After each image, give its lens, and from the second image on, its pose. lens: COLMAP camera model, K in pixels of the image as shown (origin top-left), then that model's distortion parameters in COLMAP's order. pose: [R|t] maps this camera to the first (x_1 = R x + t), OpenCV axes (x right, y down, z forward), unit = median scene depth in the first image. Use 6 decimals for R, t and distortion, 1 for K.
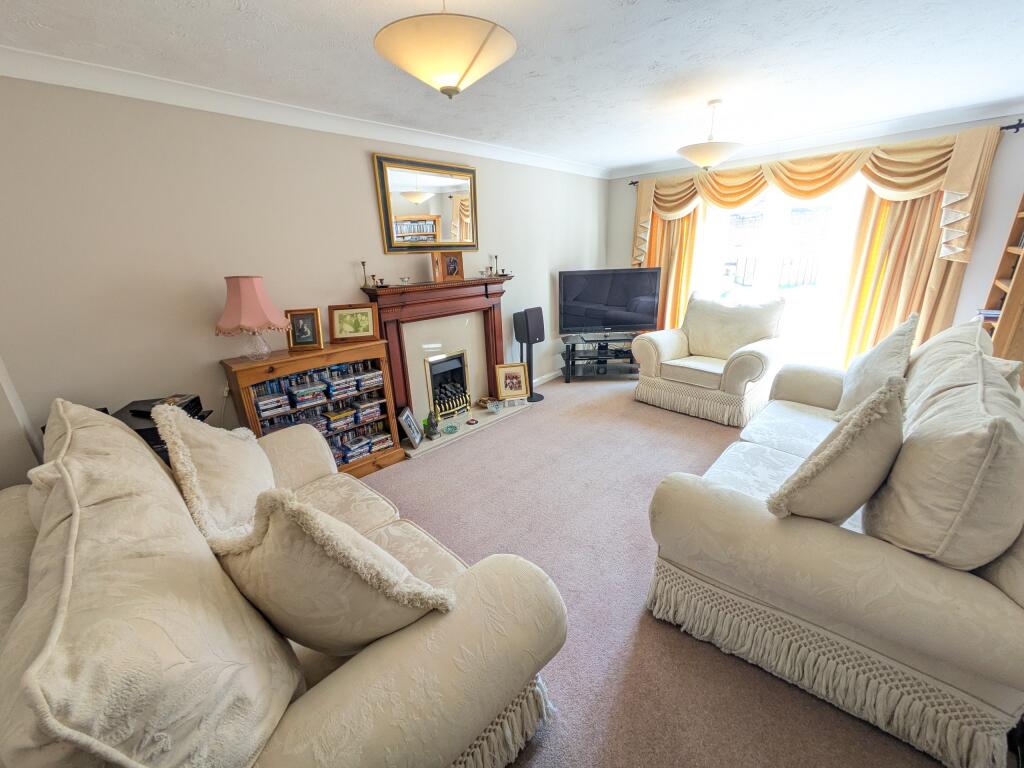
lens RADIAL K [[405.7, 0, 513.1], [0, 405.7, 388.1], [0, 0, 1]] dist [0.000840, 0.000056]
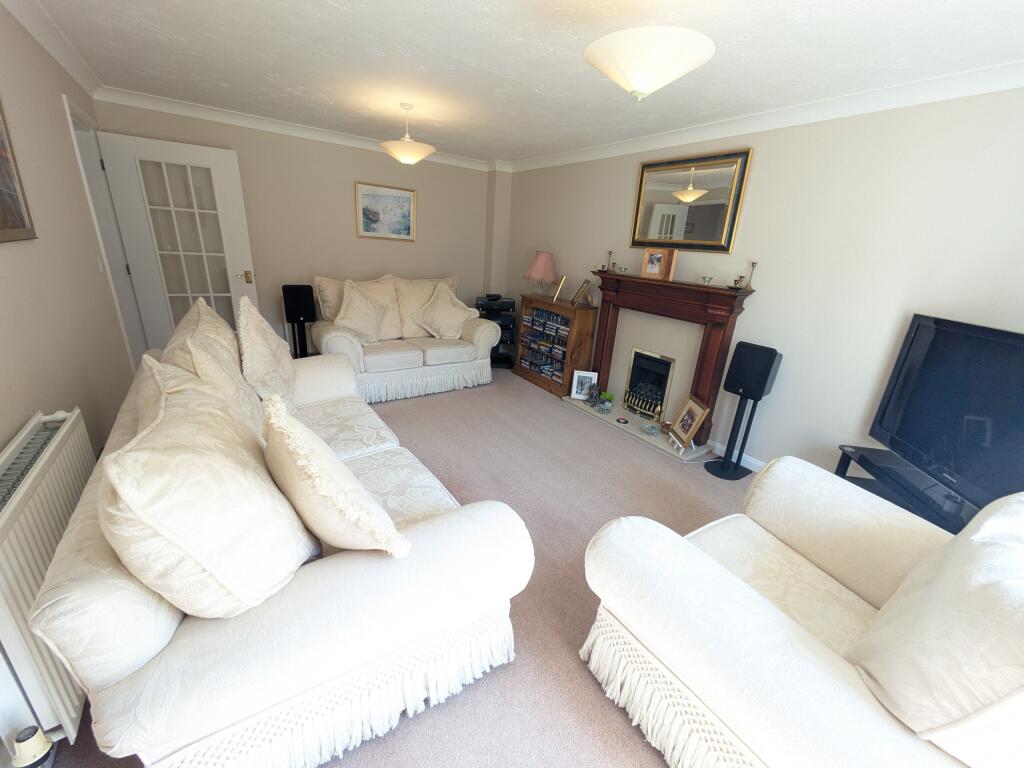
lens RADIAL K [[405.7, 0, 512.1], [0, 405.7, 382.7], [0, 0, 1]] dist [0.000840, 0.000056]
pose [[-0.216869, 0.345351, -0.913072, 1.021842], [-0.356083, 0.842902, 0.403386, -0.367381], [0.908940, 0.412612, -0.059826, 0.959639]]
